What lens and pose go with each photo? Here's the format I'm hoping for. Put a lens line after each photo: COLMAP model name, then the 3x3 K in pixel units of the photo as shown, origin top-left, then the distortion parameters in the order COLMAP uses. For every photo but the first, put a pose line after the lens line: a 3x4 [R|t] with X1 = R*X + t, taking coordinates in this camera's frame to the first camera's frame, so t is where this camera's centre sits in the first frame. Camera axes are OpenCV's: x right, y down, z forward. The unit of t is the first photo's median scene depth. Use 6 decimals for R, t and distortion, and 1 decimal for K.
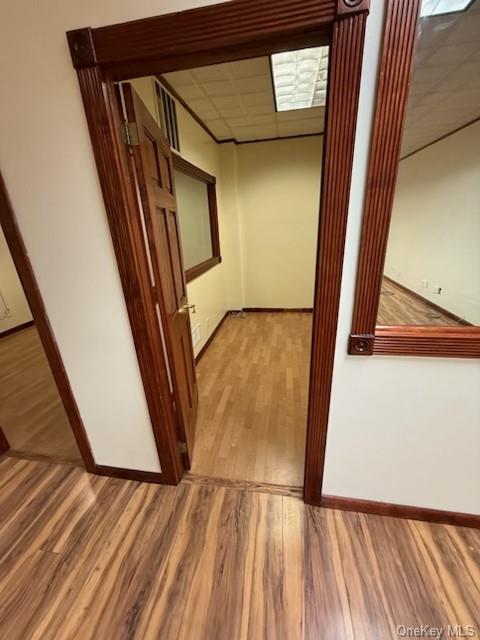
lens RADIAL K [[252.2, 0, 239.4], [0, 252.2, 318.0], [0, 0, 1]] dist [-0.000961, -0.000016]
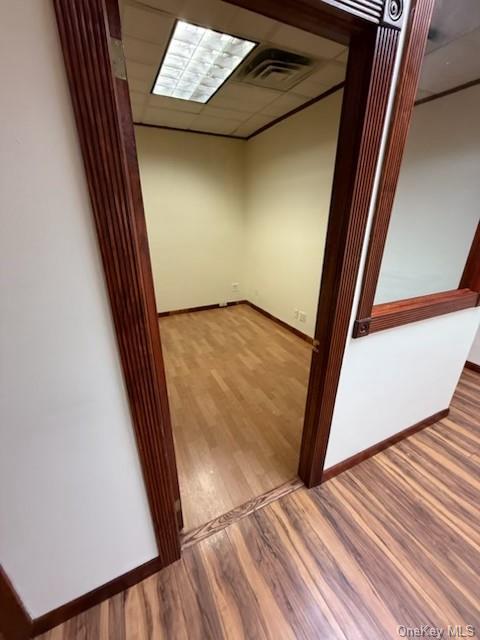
lens RADIAL K [[252.2, 0, 238.0], [0, 252.2, 318.3], [0, 0, 1]] dist [-0.000961, -0.000016]
pose [[0.817176, -0.166925, 0.551687, -0.307342], [0.165340, 0.984808, 0.053069, -0.046876], [-0.552165, 0.047850, 0.832361, 0.178020]]
